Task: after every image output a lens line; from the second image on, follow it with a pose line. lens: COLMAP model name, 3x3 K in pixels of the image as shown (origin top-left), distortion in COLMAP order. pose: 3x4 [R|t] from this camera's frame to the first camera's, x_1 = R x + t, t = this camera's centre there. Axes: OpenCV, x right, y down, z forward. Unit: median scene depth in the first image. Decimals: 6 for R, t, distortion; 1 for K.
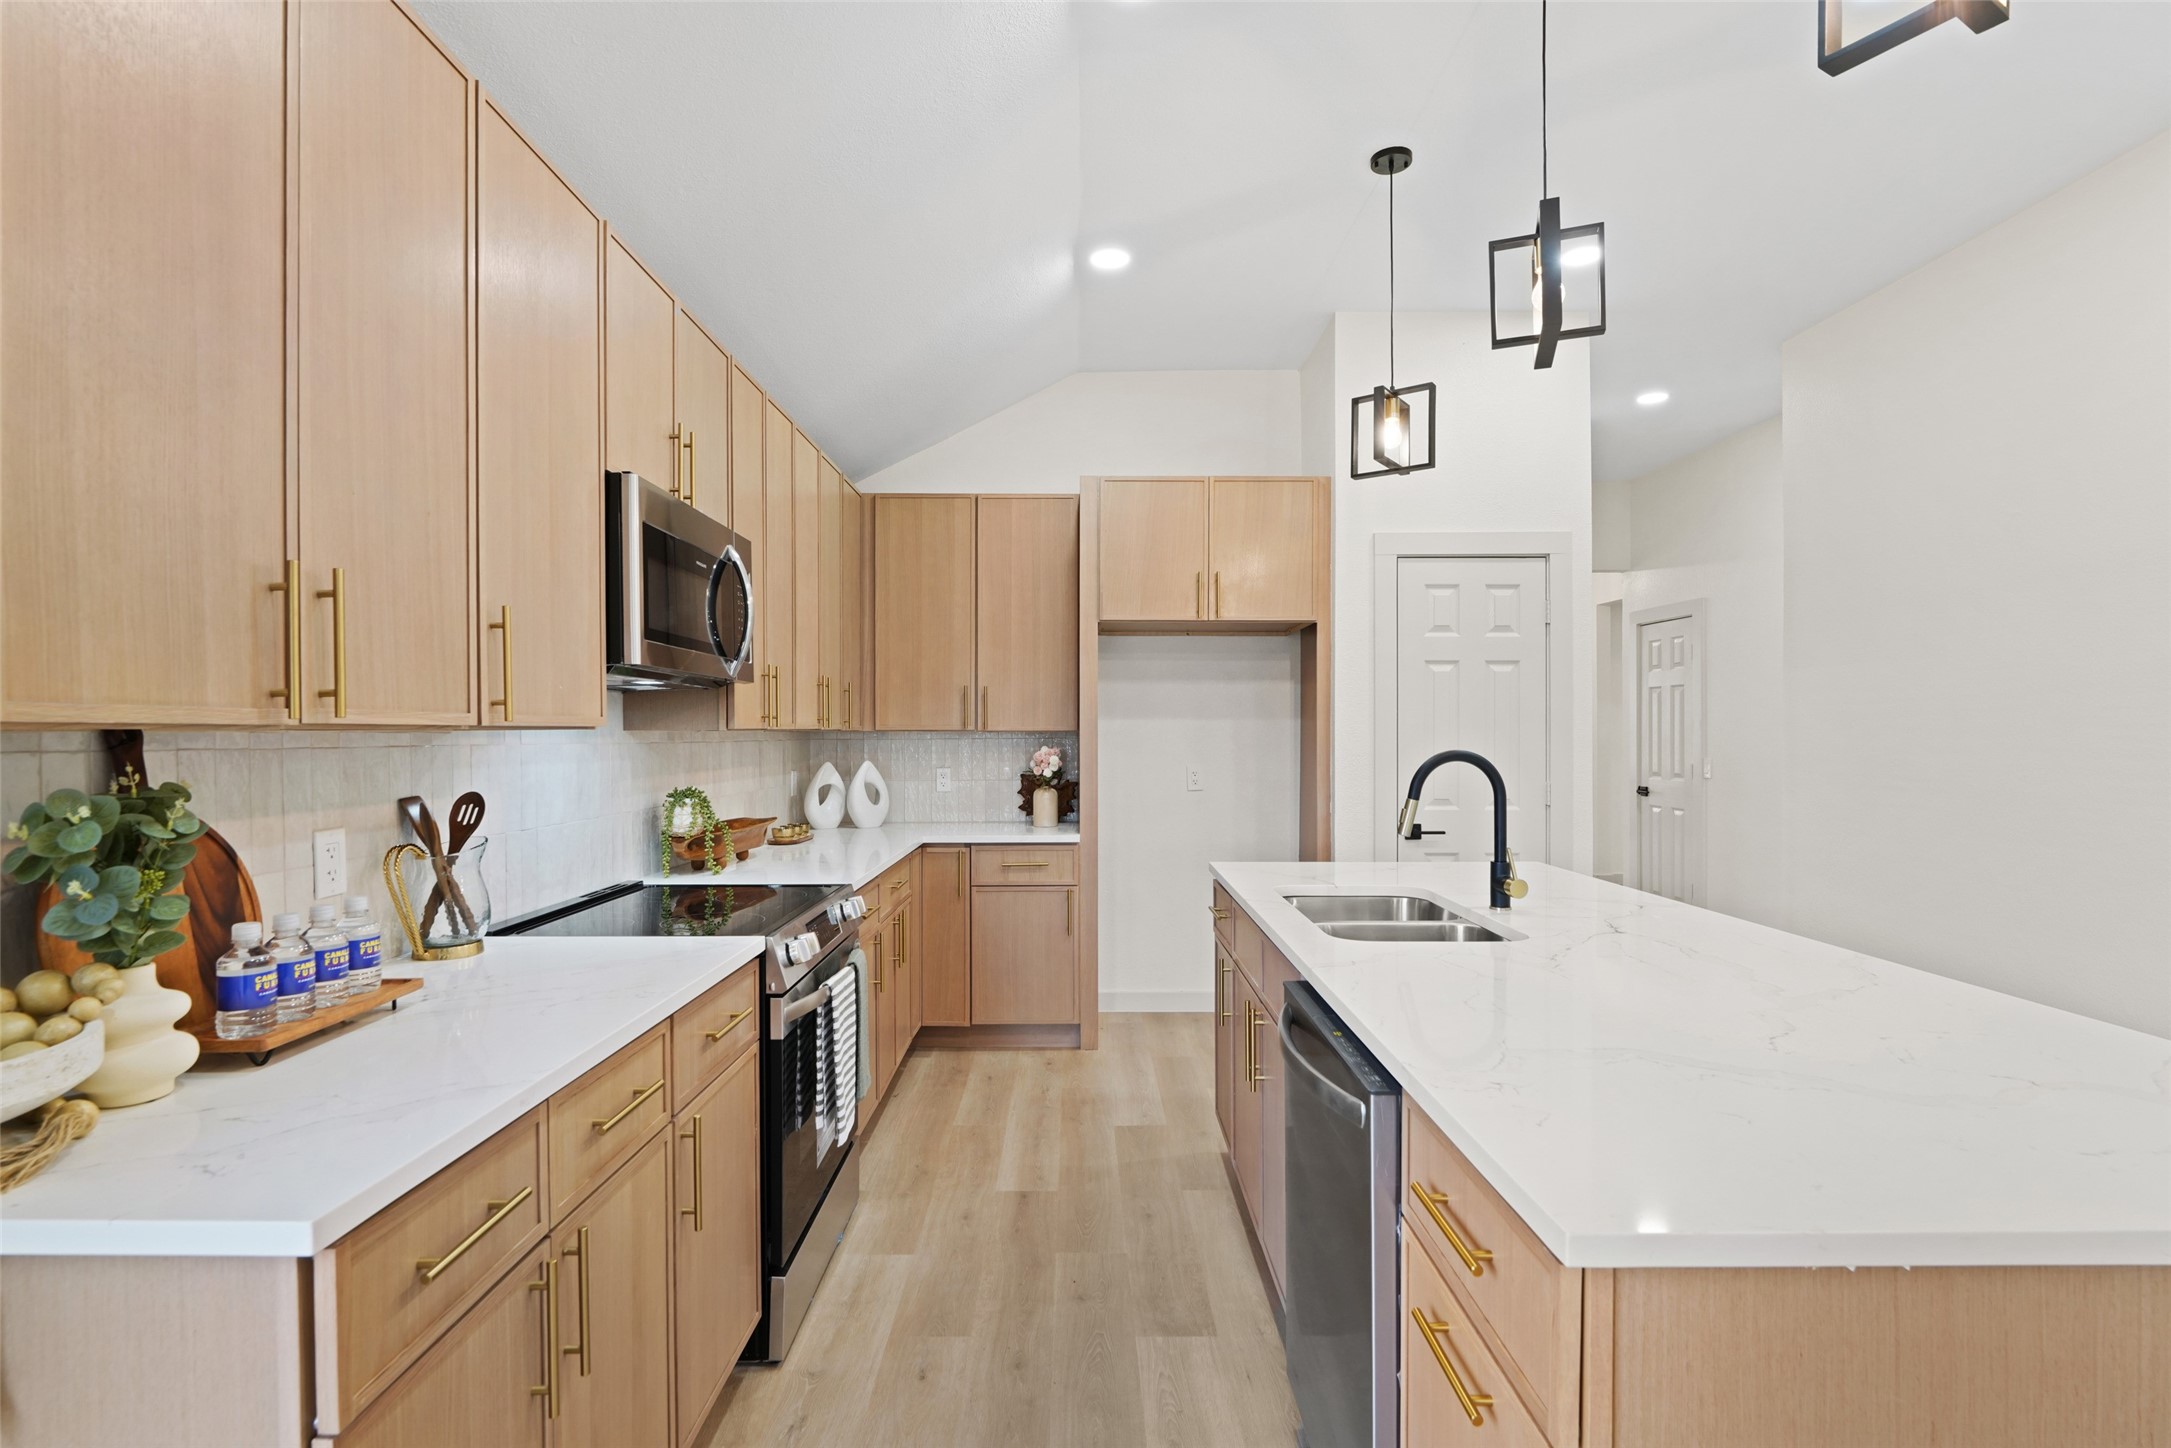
lens RADIAL K [[1025.0, 0, 1081.5], [0, 1025.0, 735.2], [0, 0, 1]] dist [-0.000040, -0.000006]
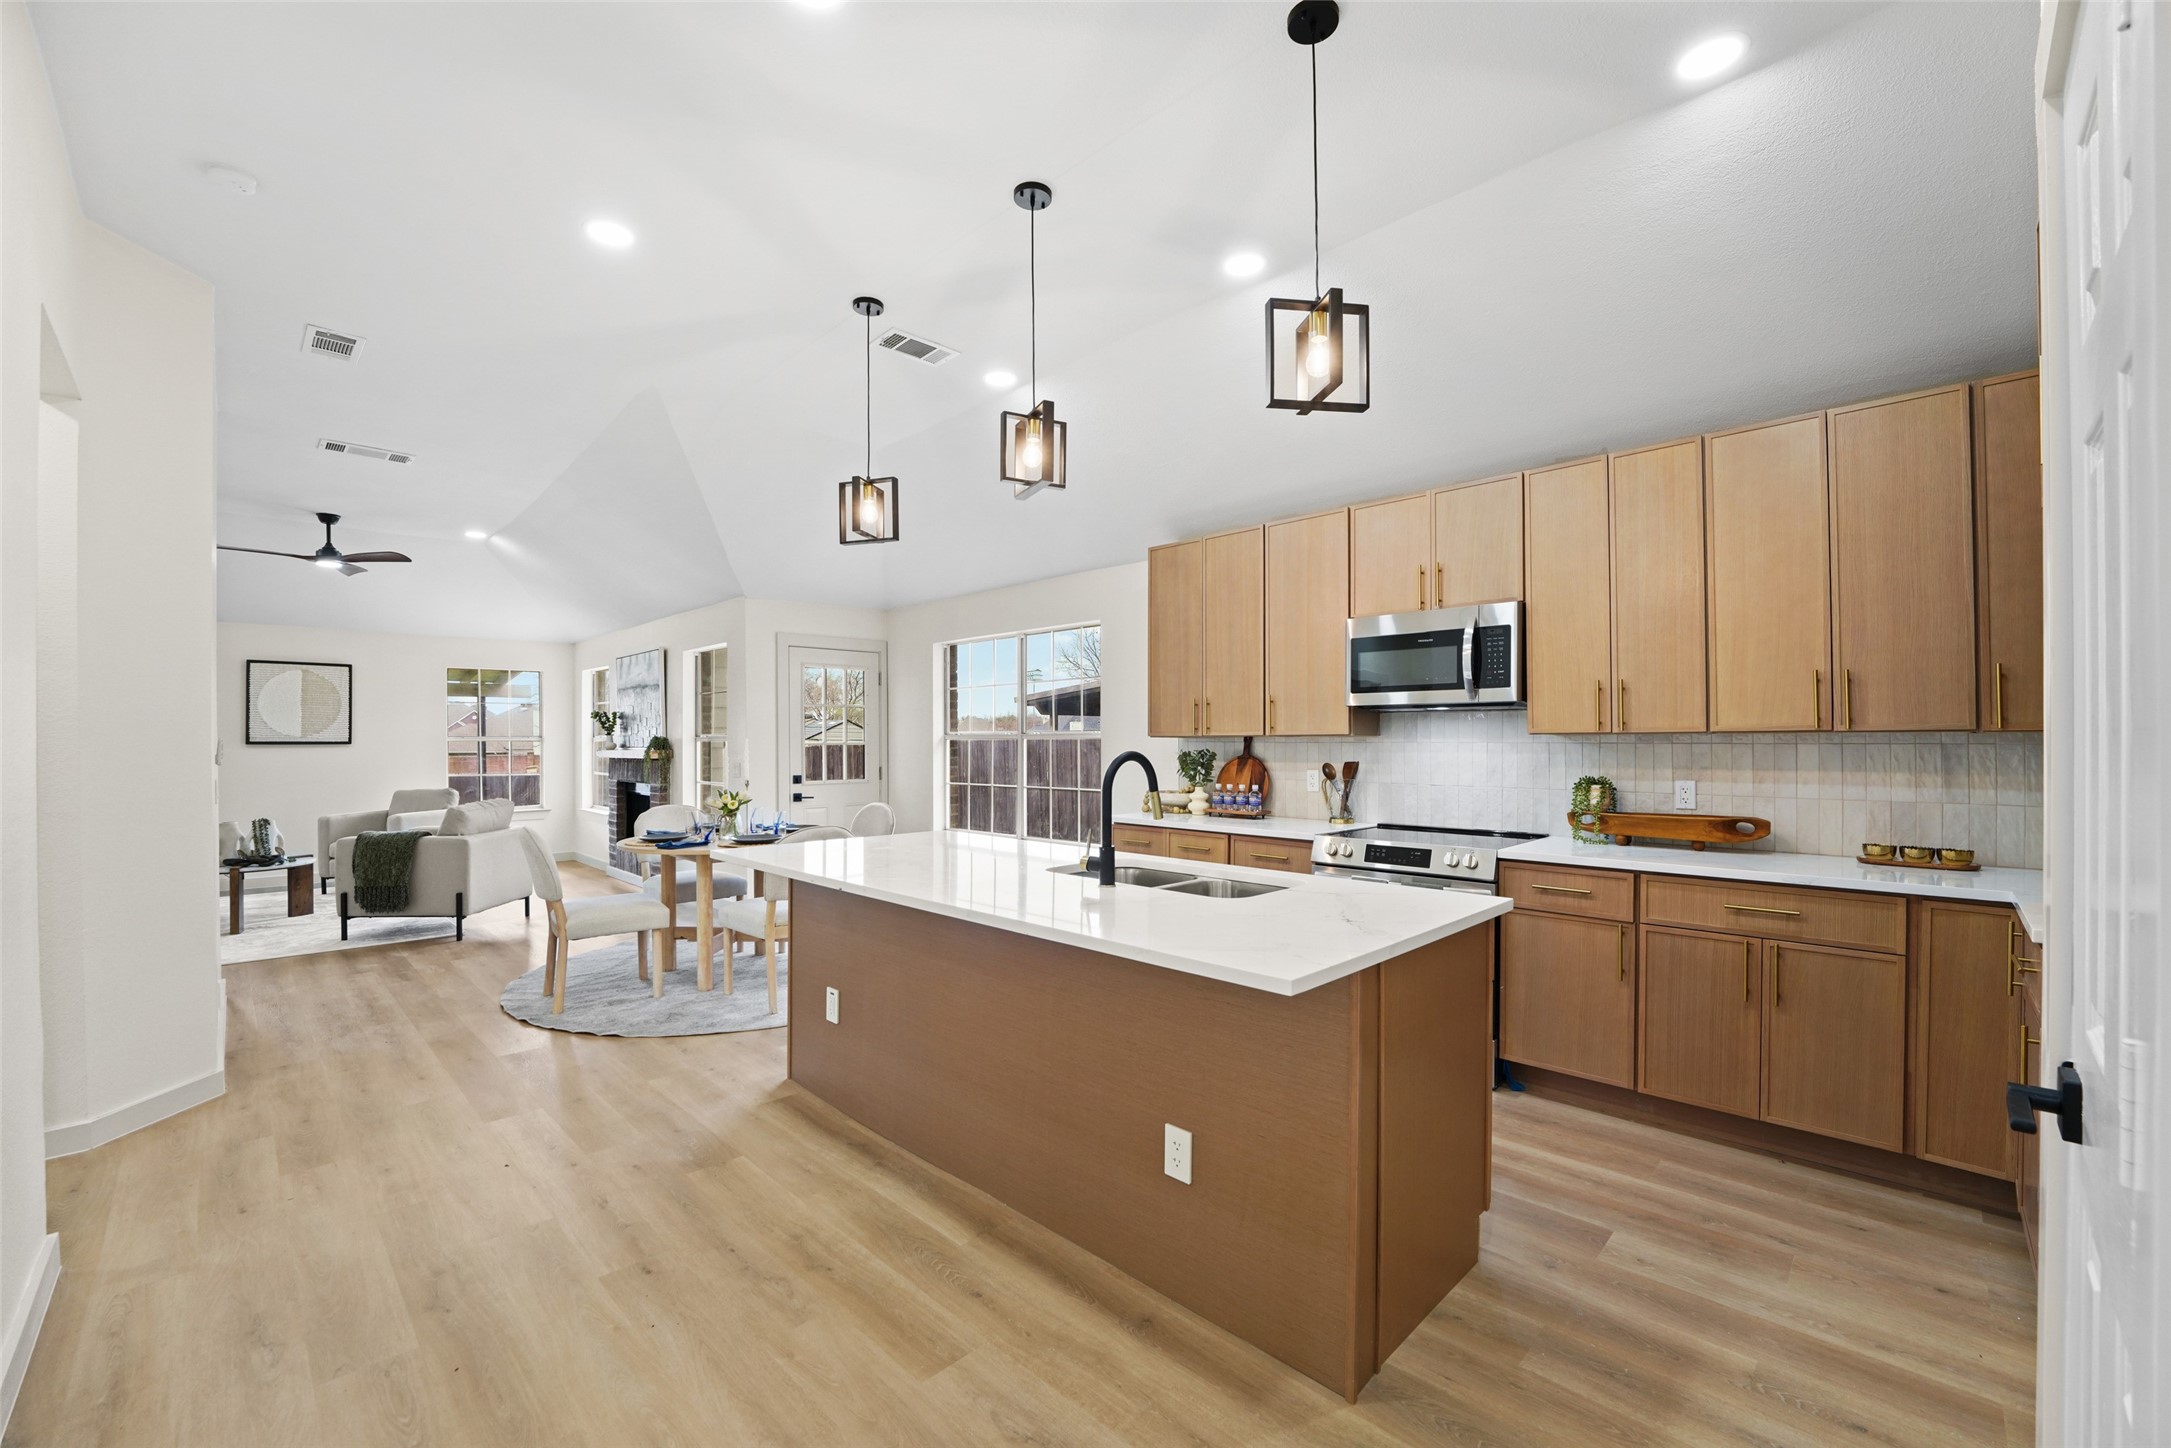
lens RADIAL K [[877.2, 0, 1073.4], [0, 877.2, 735.5], [0, 0, 1]] dist [-0.020353, -0.000138]
pose [[-0.709715, -0.004158, -0.704477, 0.803987], [-0.002394, 0.999991, -0.003491, 0.001130], [0.704485, -0.000791, -0.709718, 1.184669]]
